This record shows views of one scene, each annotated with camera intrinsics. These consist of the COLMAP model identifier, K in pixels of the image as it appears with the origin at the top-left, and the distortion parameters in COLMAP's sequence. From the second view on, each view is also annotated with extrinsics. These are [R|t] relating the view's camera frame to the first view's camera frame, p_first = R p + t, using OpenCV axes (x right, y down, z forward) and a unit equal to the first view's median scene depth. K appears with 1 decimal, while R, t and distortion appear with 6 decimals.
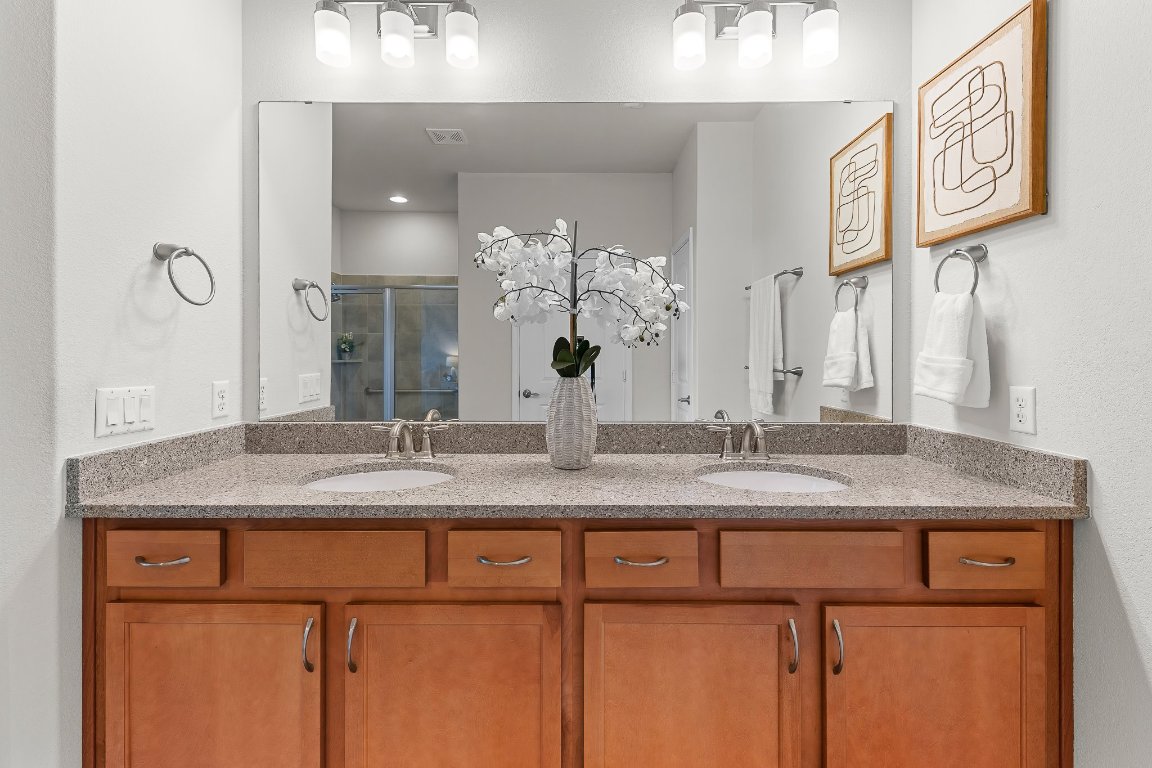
lens RADIAL K [[504.9, 0, 582.6], [0, 504.9, 354.5], [0, 0, 1]] dist [0.001621, -0.000156]
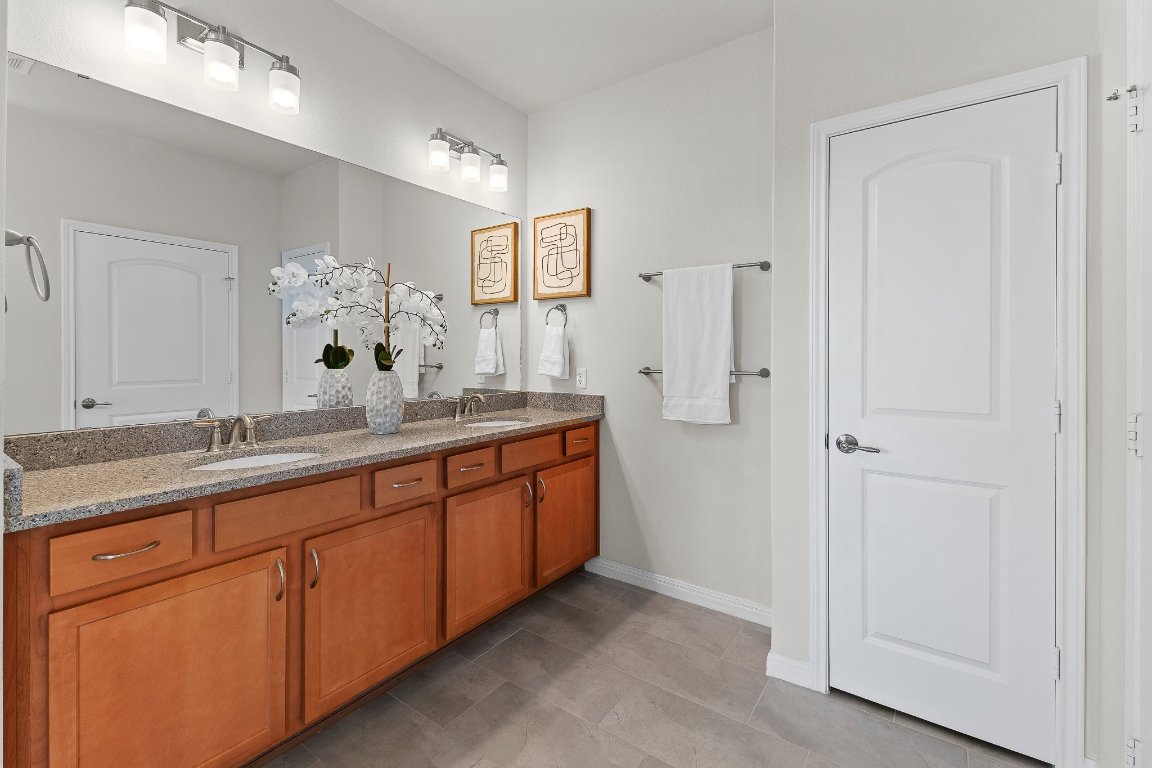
lens RADIAL K [[504.9, 0, 582.6], [0, 504.9, 354.5], [0, 0, 1]] dist [0.001621, -0.000156]
pose [[0.570939, -0.000598, 0.820992, -0.951105], [-0.001324, 0.999998, 0.001649, -0.004357], [-0.820992, -0.002028, 0.570937, -0.308262]]
